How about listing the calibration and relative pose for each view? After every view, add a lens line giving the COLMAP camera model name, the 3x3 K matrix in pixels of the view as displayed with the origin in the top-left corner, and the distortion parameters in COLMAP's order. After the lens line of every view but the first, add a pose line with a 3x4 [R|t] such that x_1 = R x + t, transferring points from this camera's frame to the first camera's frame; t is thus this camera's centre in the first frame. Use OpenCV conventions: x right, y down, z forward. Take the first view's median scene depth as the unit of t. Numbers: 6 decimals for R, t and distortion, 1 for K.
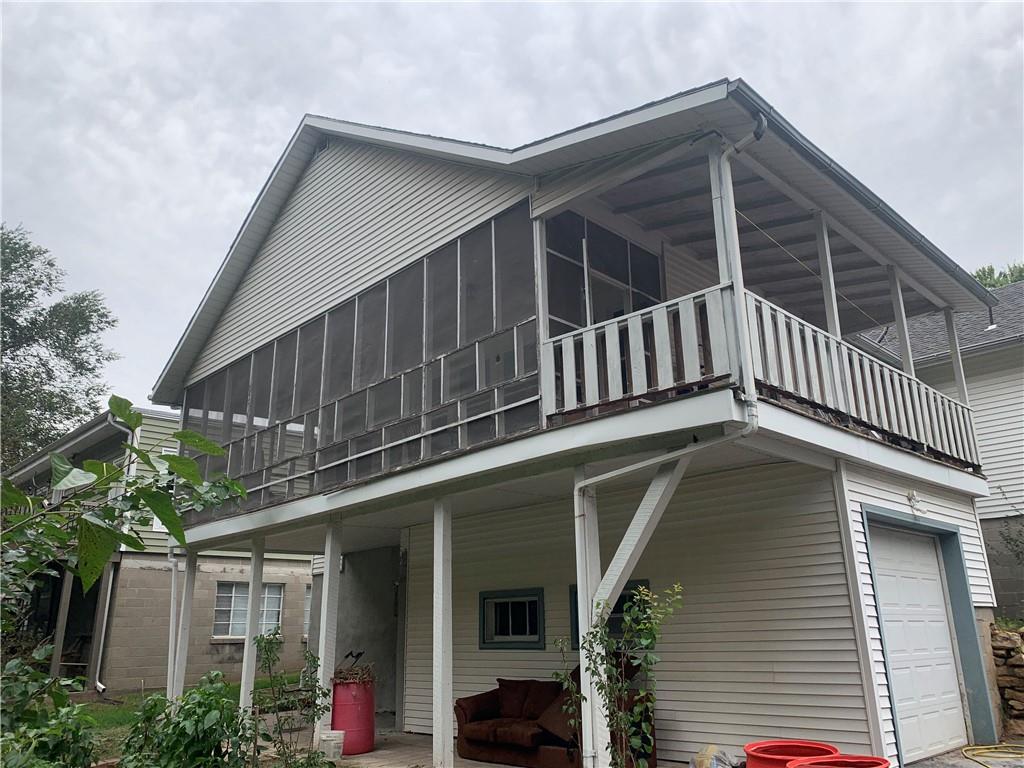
lens RADIAL K [[793.5, 0, 512.0], [0, 793.5, 384.0], [0, 0, 1]] dist [-0.000557, -0.000374]
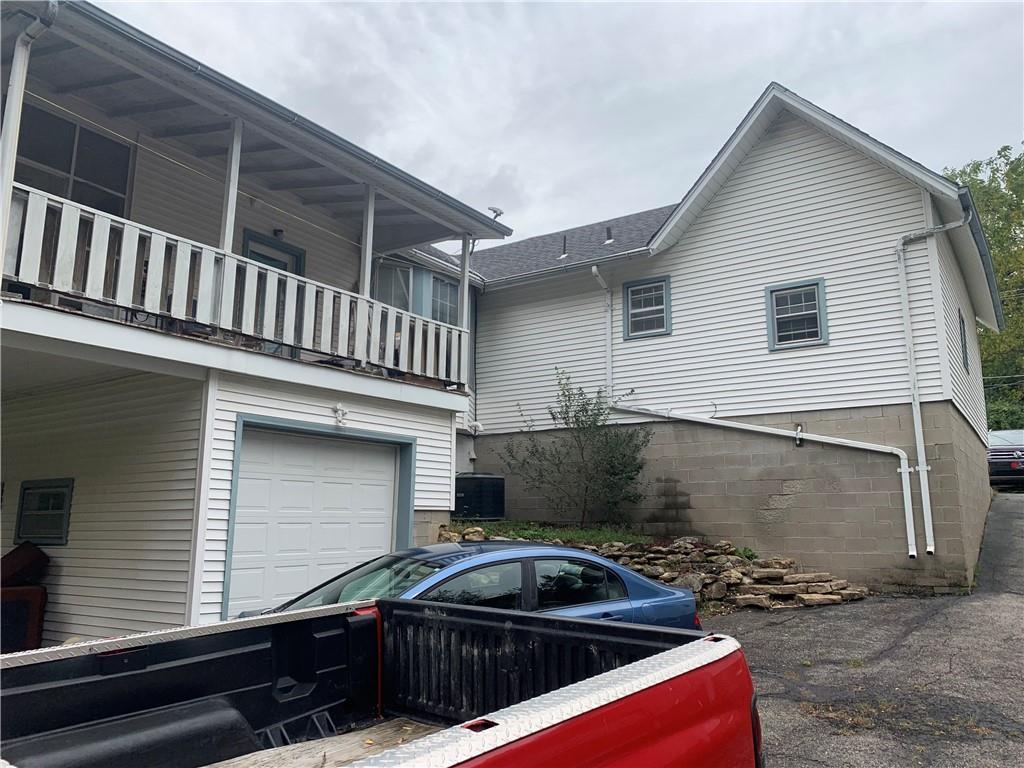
lens RADIAL K [[773.4, 0, 512.0], [0, 773.4, 384.0], [0, 0, 1]] dist [0.043626, -0.000424]
pose [[0.978049, 0.058077, 0.200120, 0.481225], [-0.084400, 0.988482, 0.125617, -0.038074], [-0.190520, -0.139750, 0.971685, -0.044397]]
